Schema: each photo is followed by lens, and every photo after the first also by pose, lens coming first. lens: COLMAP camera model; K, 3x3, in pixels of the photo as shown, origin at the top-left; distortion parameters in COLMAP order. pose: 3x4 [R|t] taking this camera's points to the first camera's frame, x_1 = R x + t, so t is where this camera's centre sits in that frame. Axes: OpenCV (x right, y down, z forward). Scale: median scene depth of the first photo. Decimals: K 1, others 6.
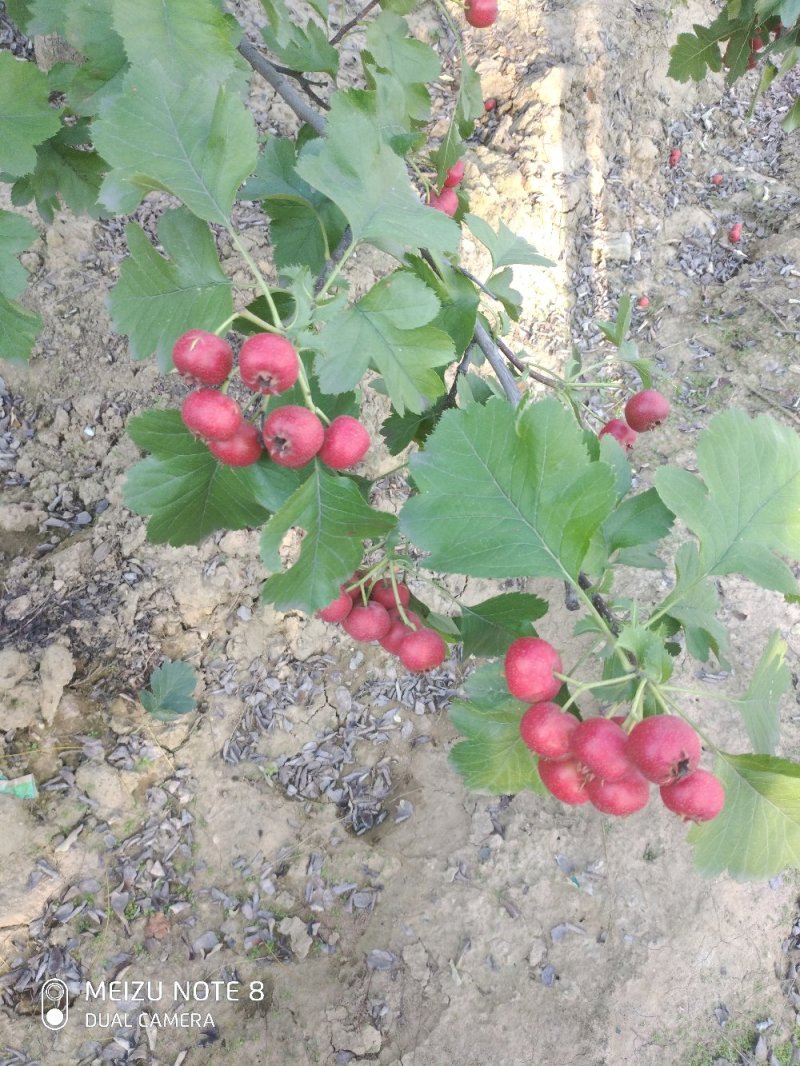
lens RADIAL K [[775.4, 0, 400.0], [0, 775.4, 533.0], [0, 0, 1]] dist [-0.012041, -0.006315]
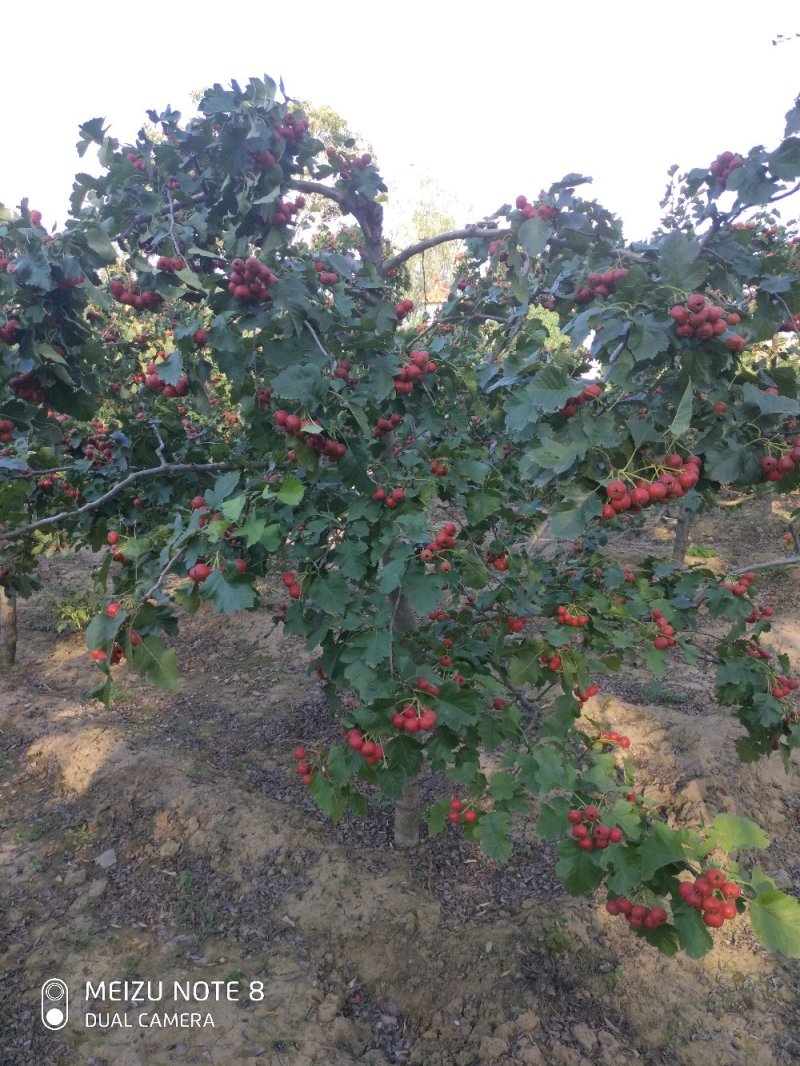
lens RADIAL K [[775.4, 0, 400.0], [0, 775.4, 533.0], [0, 0, 1]] dist [-0.012041, -0.006315]
pose [[0.960439, -0.241807, -0.138153, -0.050225], [0.029595, 0.581889, -0.812729, 0.529613], [0.276913, 0.776488, 0.566026, -0.659219]]
